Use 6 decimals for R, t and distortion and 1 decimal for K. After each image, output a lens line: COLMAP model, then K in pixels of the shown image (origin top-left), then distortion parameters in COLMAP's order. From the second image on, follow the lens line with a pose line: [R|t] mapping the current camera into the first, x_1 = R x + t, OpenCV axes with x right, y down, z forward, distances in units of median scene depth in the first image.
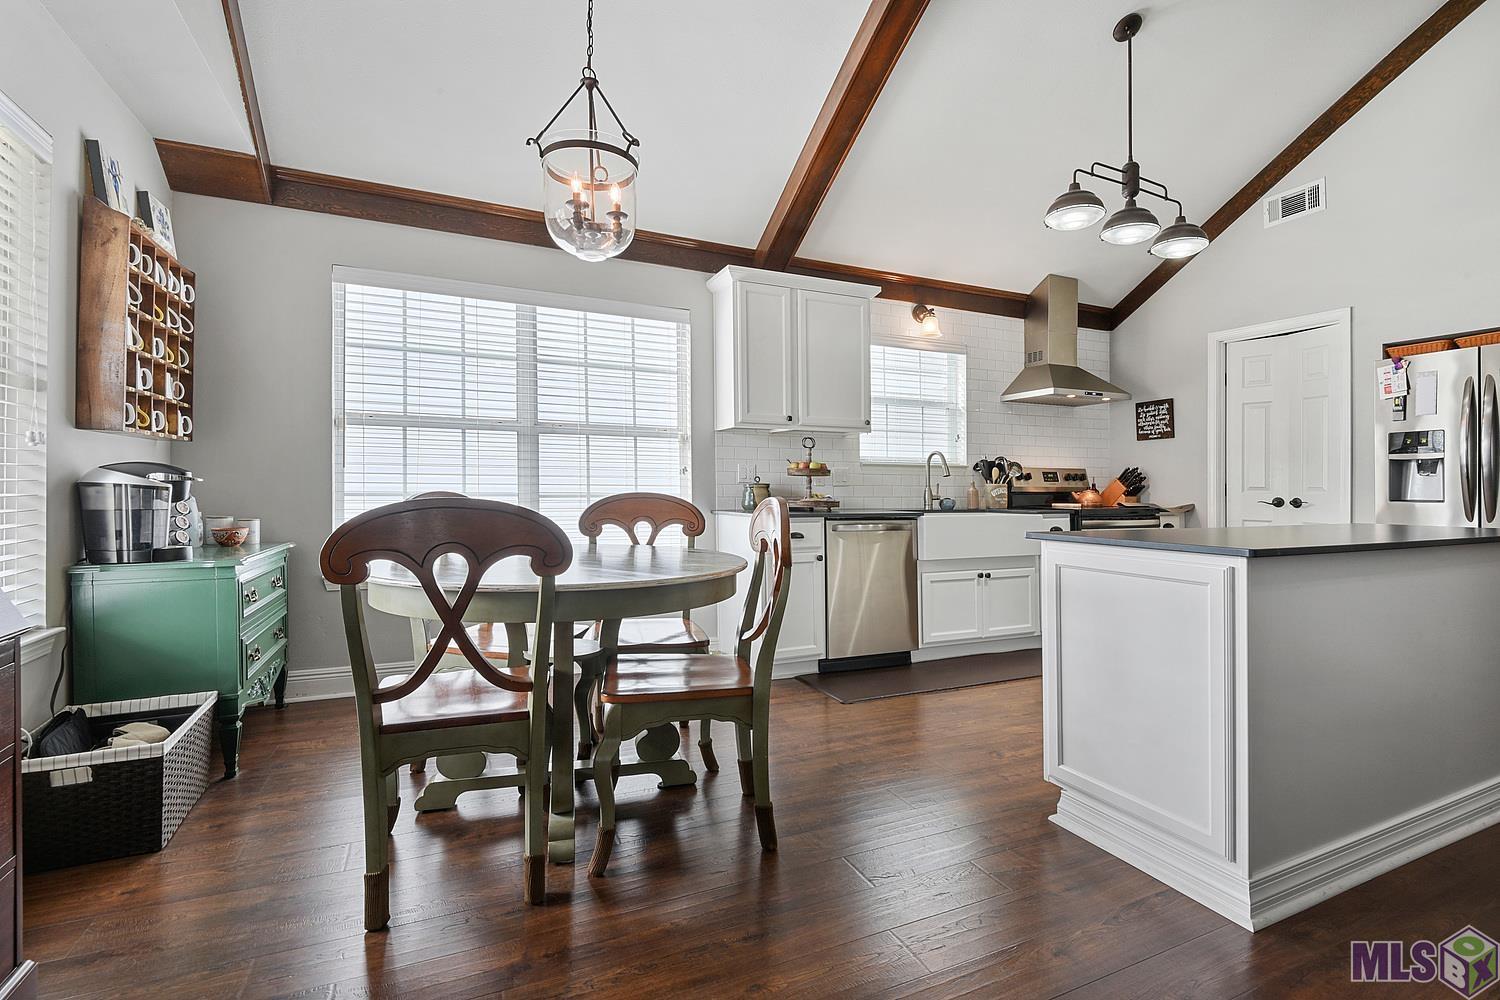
lens RADIAL K [[678.2, 0, 748.3], [0, 678.2, 498.2], [0, 0, 1]] dist [-0.002713, -0.010238]
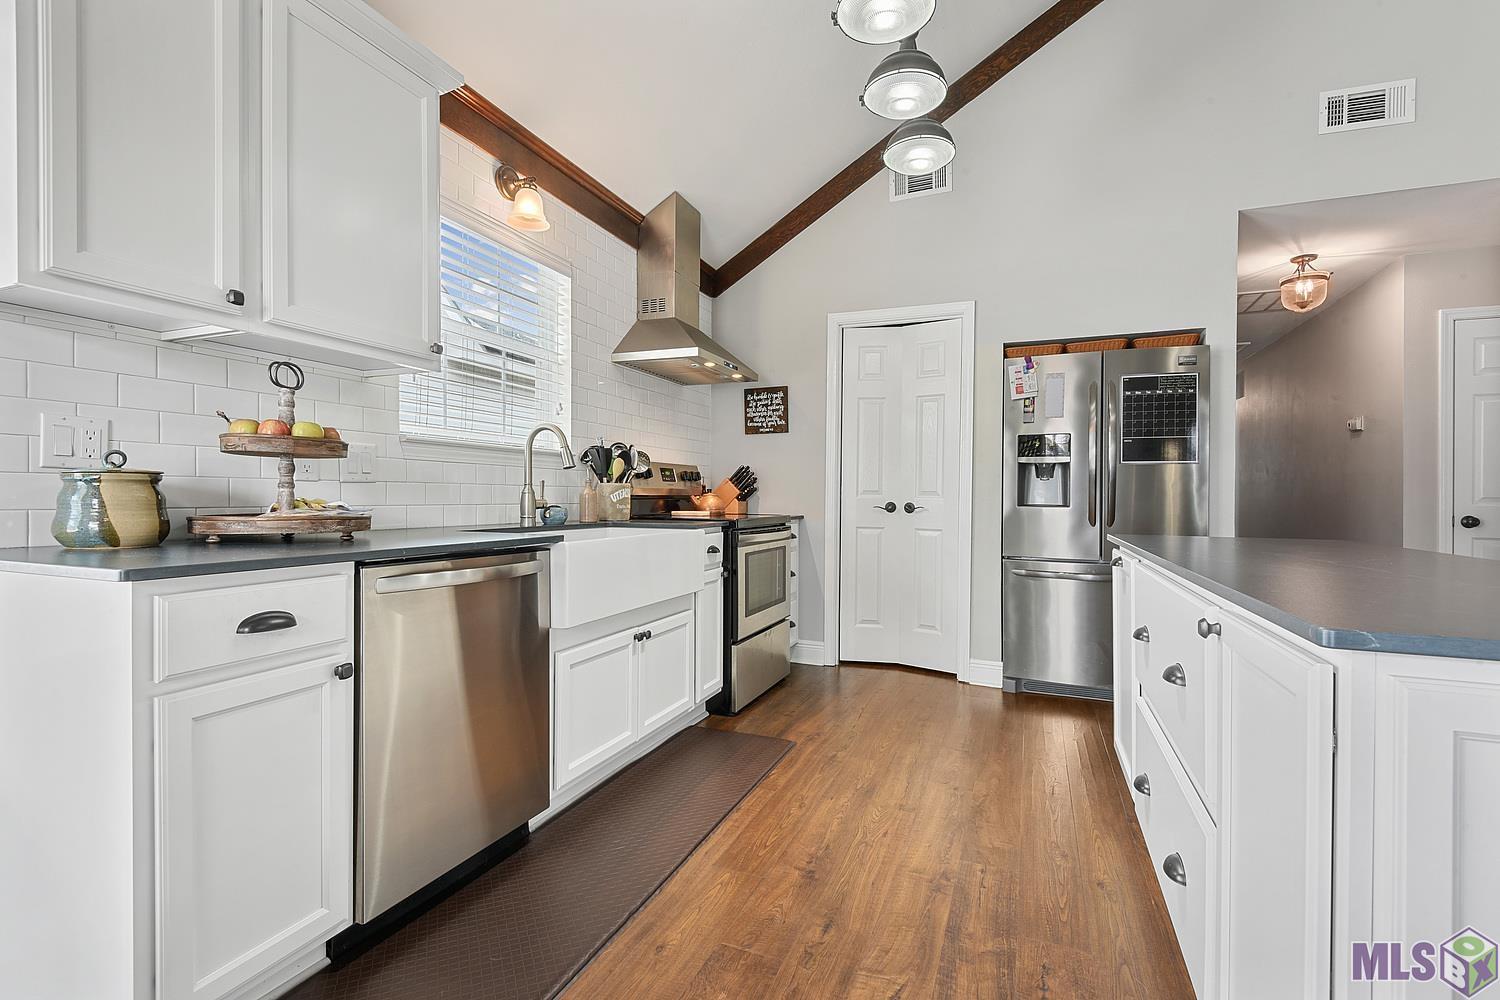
lens RADIAL K [[678.2, 0, 751.3], [0, 678.2, 508.9], [0, 0, 1]] dist [-0.002713, -0.010238]
pose [[0.733902, -0.011079, 0.679165, 0.014218], [0.003290, 0.999913, 0.012756, -0.004399], [-0.679248, -0.007127, 0.733874, 0.443916]]
